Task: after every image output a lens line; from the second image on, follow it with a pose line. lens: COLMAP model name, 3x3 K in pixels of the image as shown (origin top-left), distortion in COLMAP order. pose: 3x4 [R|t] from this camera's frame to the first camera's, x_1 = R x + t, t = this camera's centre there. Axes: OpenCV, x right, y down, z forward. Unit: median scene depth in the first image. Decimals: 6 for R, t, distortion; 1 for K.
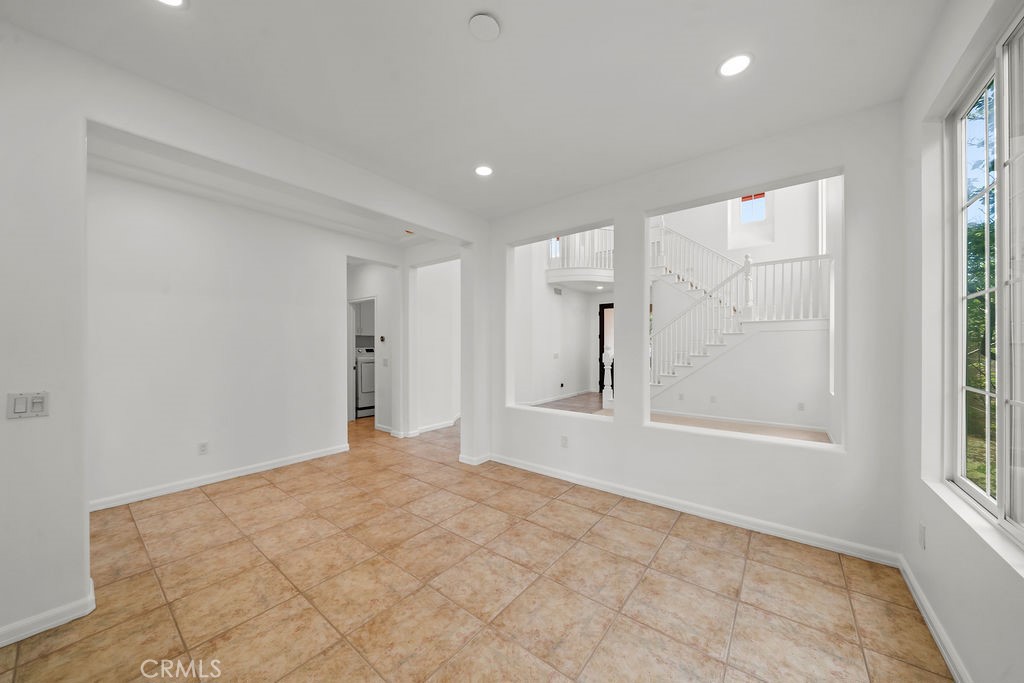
lens RADIAL K [[355.9, 0, 504.2], [0, 355.9, 346.1], [0, 0, 1]] dist [-0.007295, 0.000173]
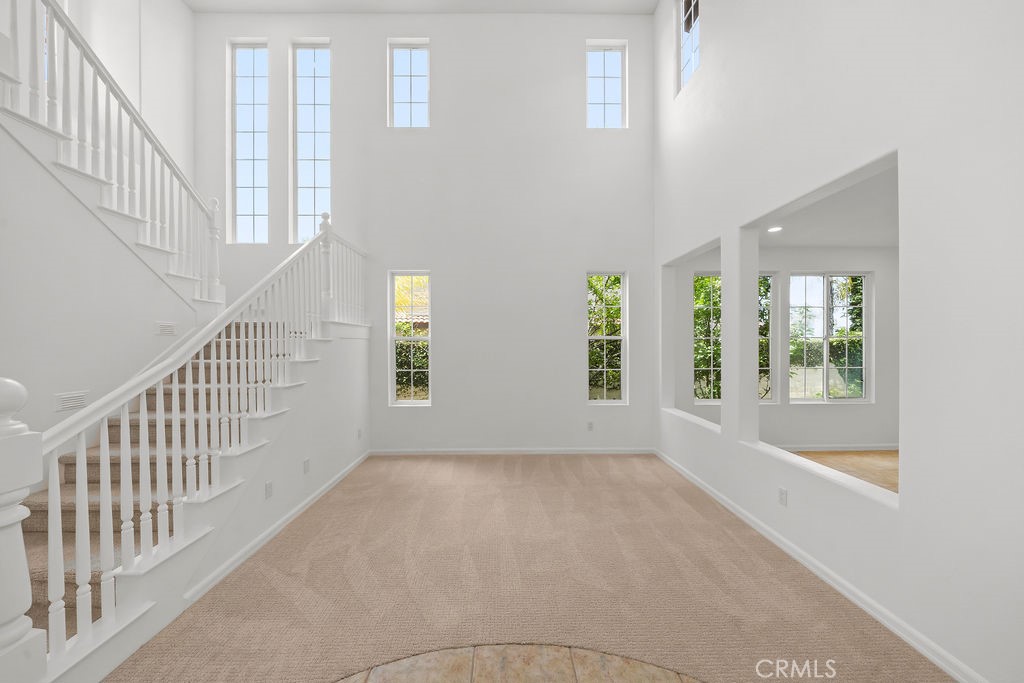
lens RADIAL K [[355.9, 0, 510.5], [0, 355.9, 347.7], [0, 0, 1]] dist [-0.007295, 0.000173]
pose [[-0.640162, -0.004909, 0.768224, 0.002413], [0.006235, 0.999913, 0.011585, -0.066252], [-0.768214, 0.012207, -0.640076, 2.681280]]
